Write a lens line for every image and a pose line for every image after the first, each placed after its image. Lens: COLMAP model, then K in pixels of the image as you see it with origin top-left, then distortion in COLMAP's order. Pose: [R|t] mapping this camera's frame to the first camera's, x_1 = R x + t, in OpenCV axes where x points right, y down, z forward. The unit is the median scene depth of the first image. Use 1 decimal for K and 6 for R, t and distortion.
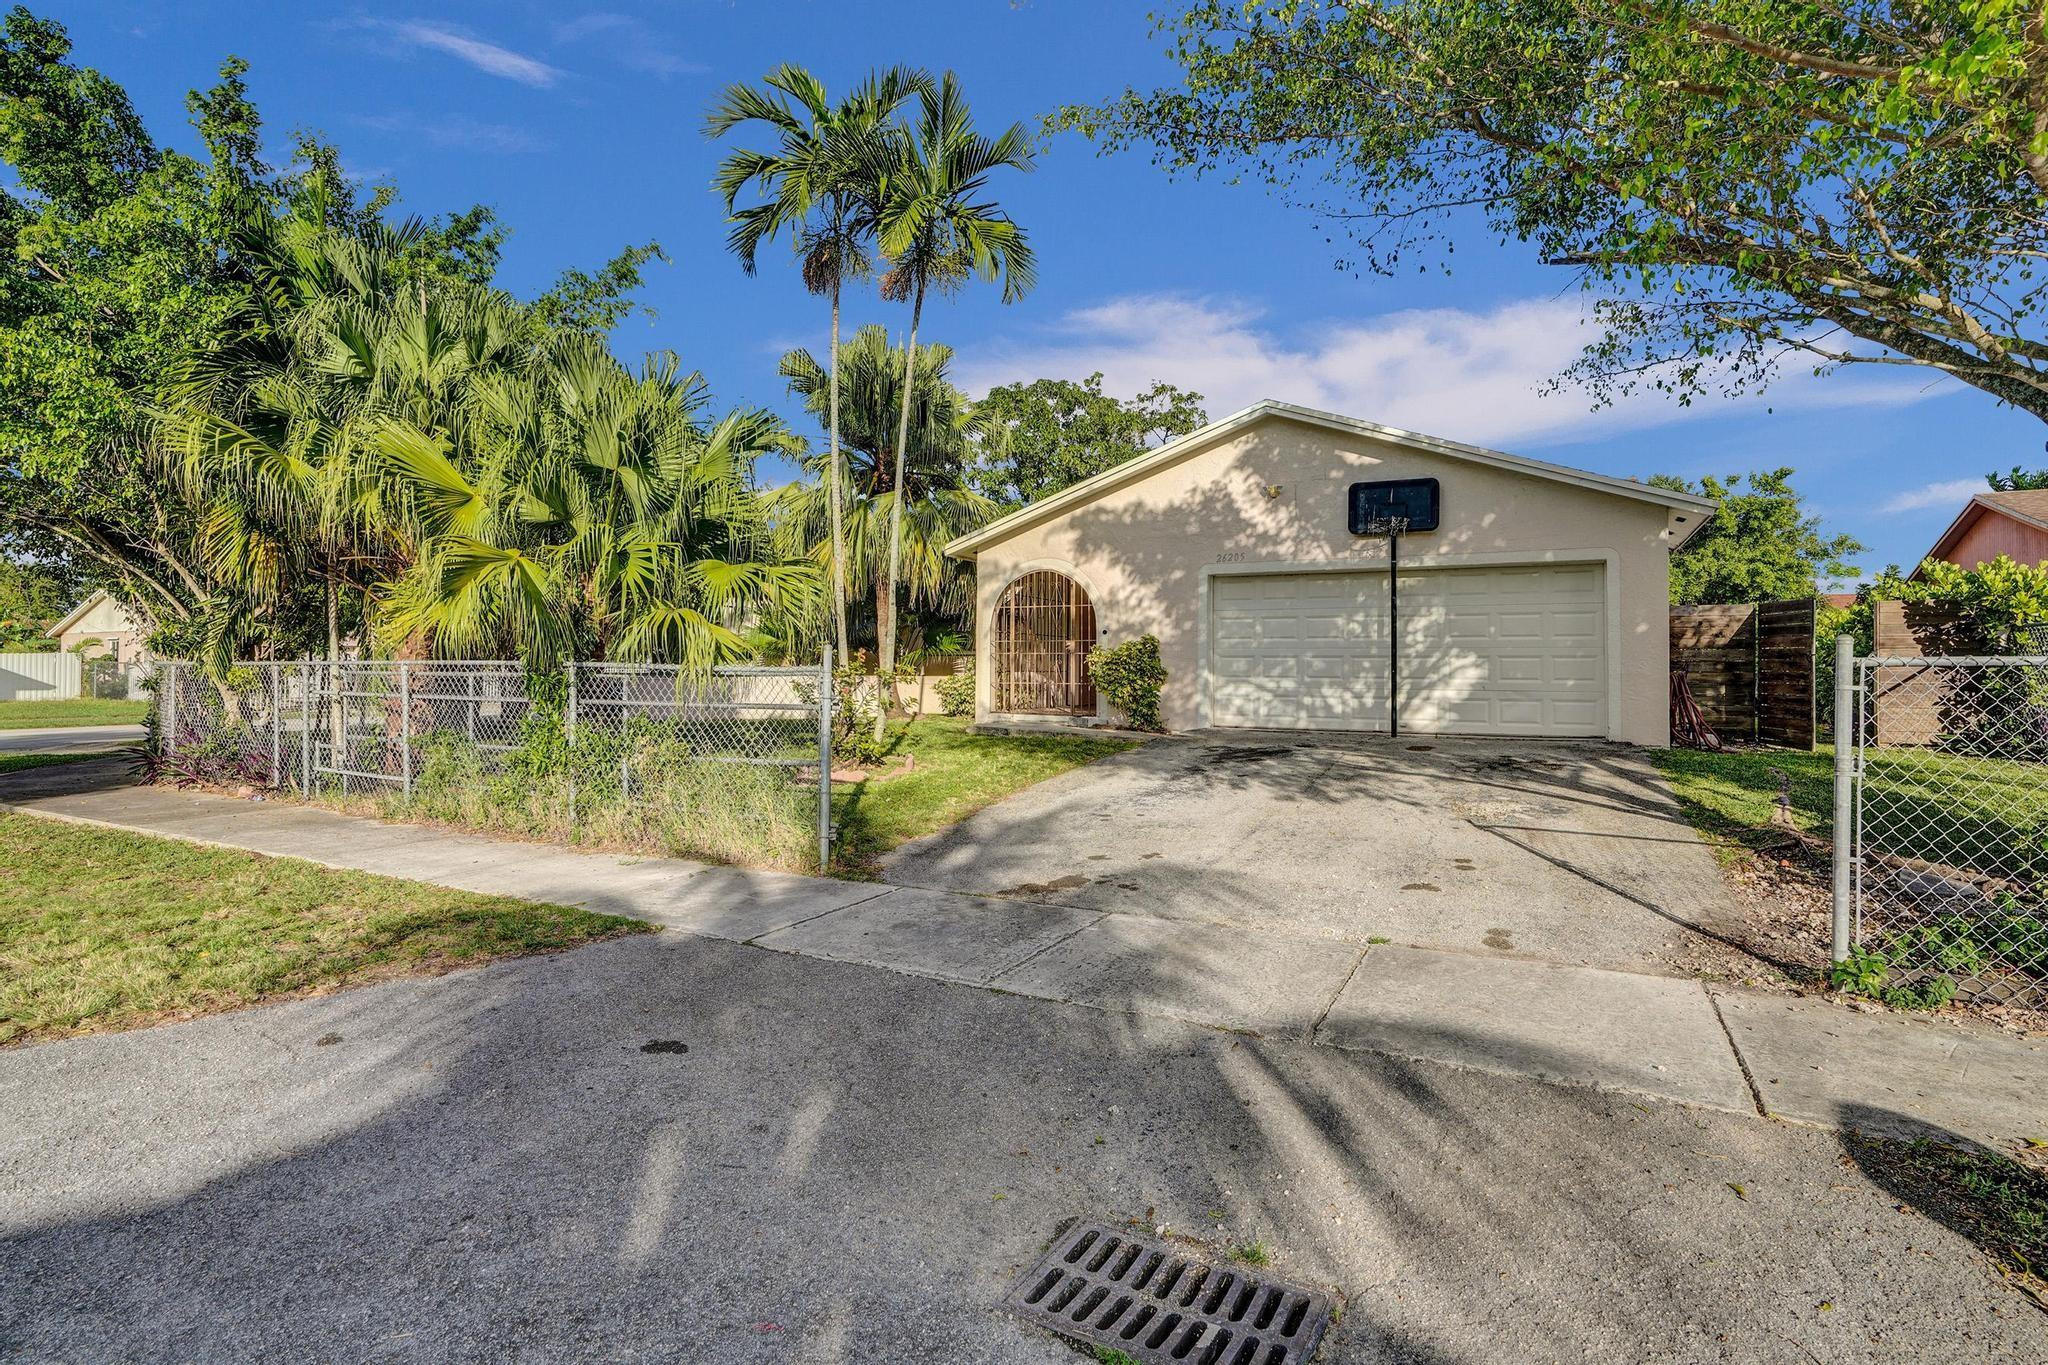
lens RADIAL K [[980.9, 0, 1032.2], [0, 980.9, 641.4], [0, 0, 1]] dist [-0.002094, 0.000751]
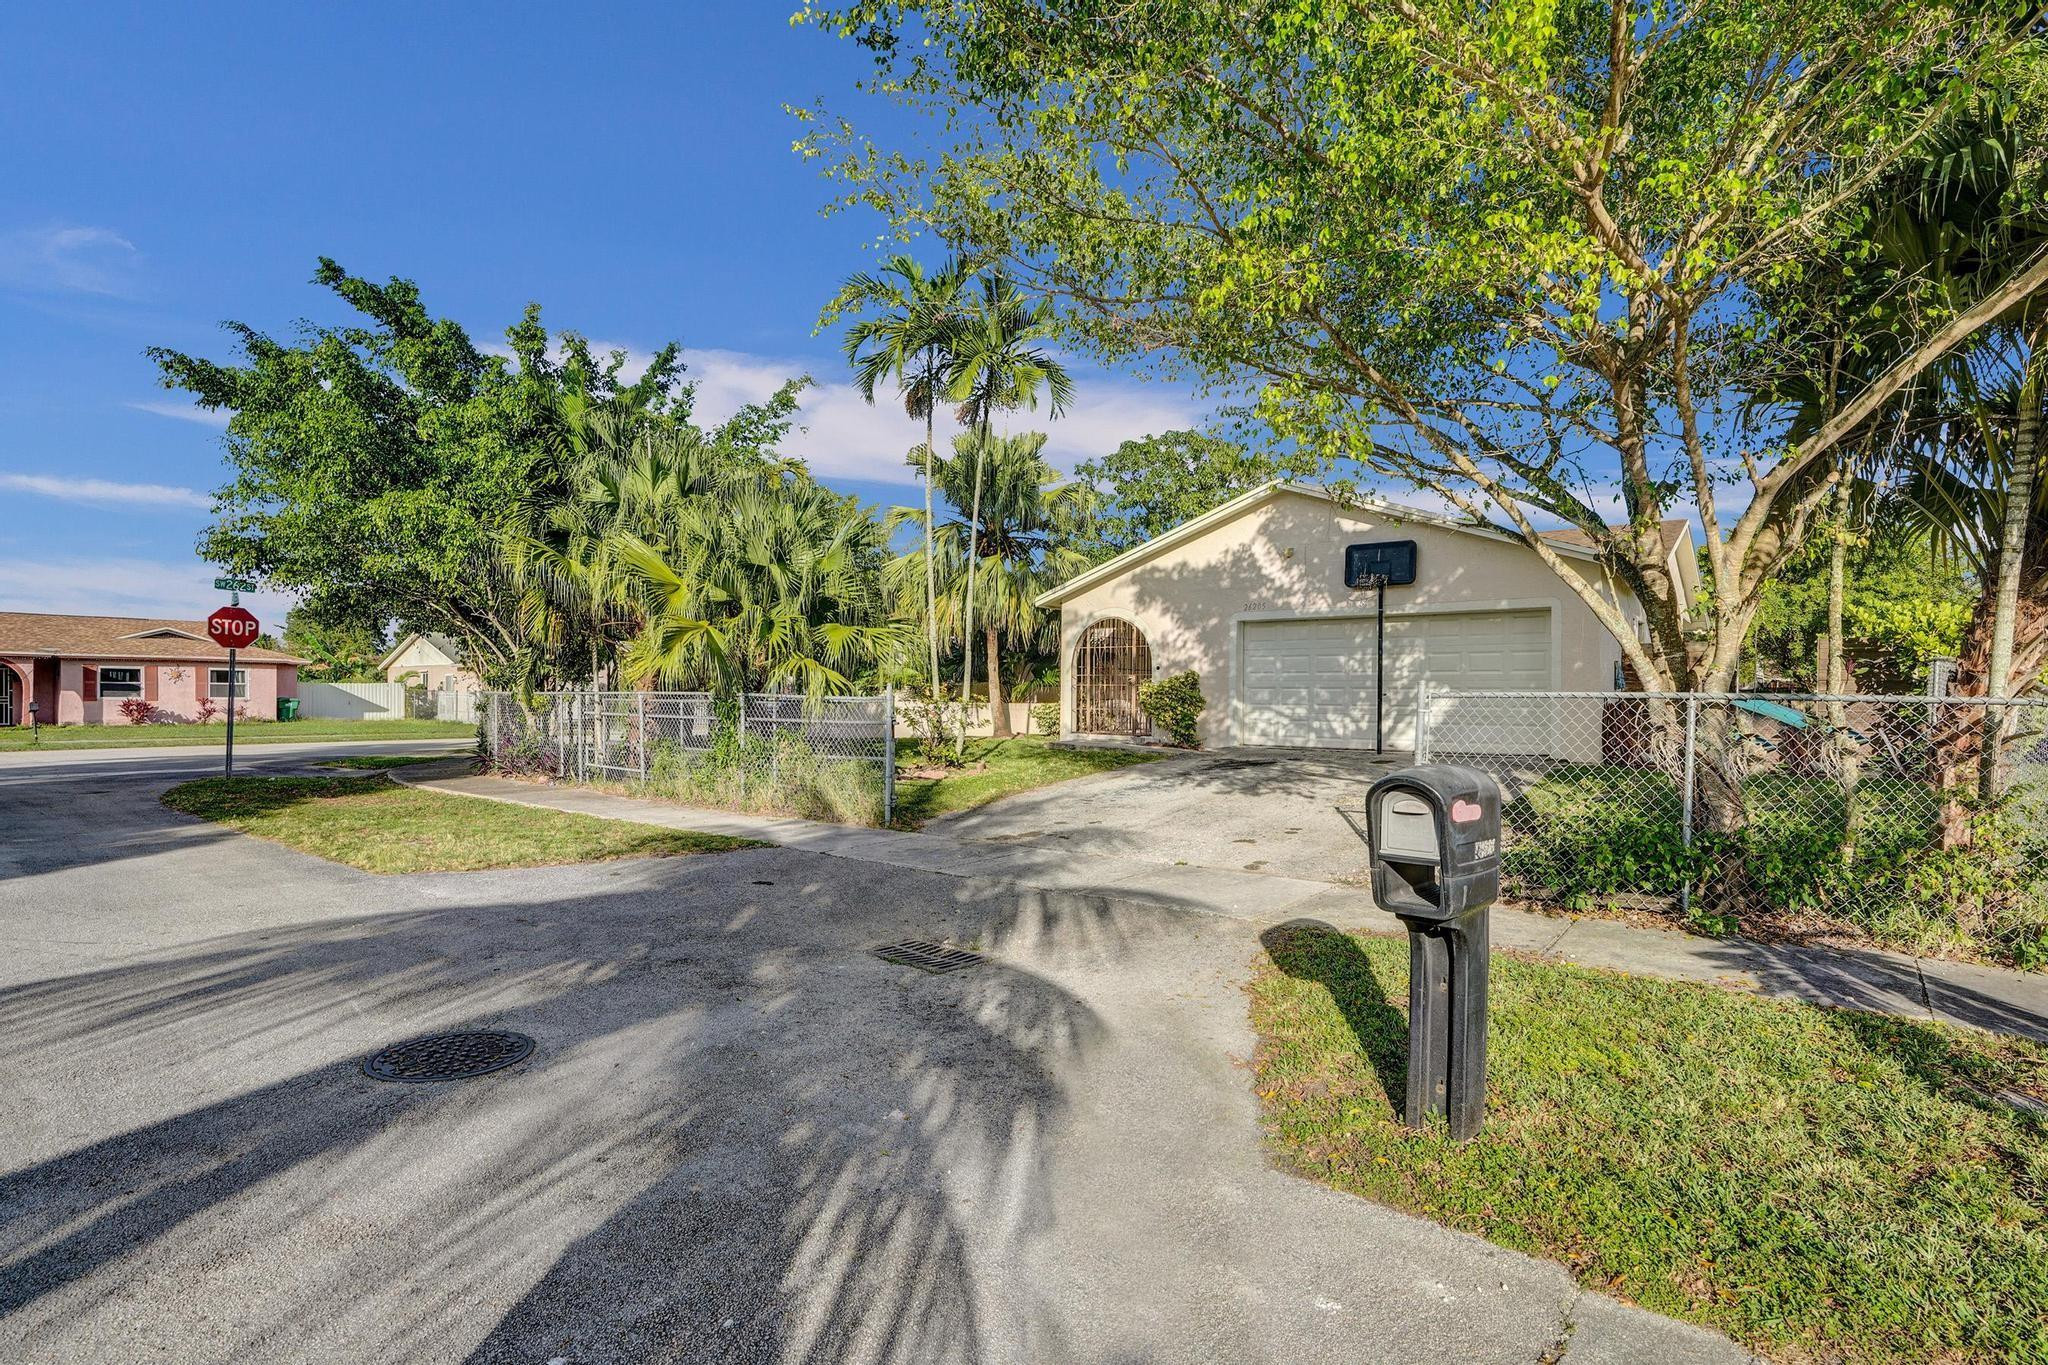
lens RADIAL K [[988.4, 0, 1037.0], [0, 988.4, 694.4], [0, 0, 1]] dist [0.005106, 0.000132]
pose [[0.983193, 0.001616, -0.182562, 0.229312], [0.003121, 0.999666, 0.025654, -0.013248], [0.182543, -0.025793, 0.982860, -0.372867]]
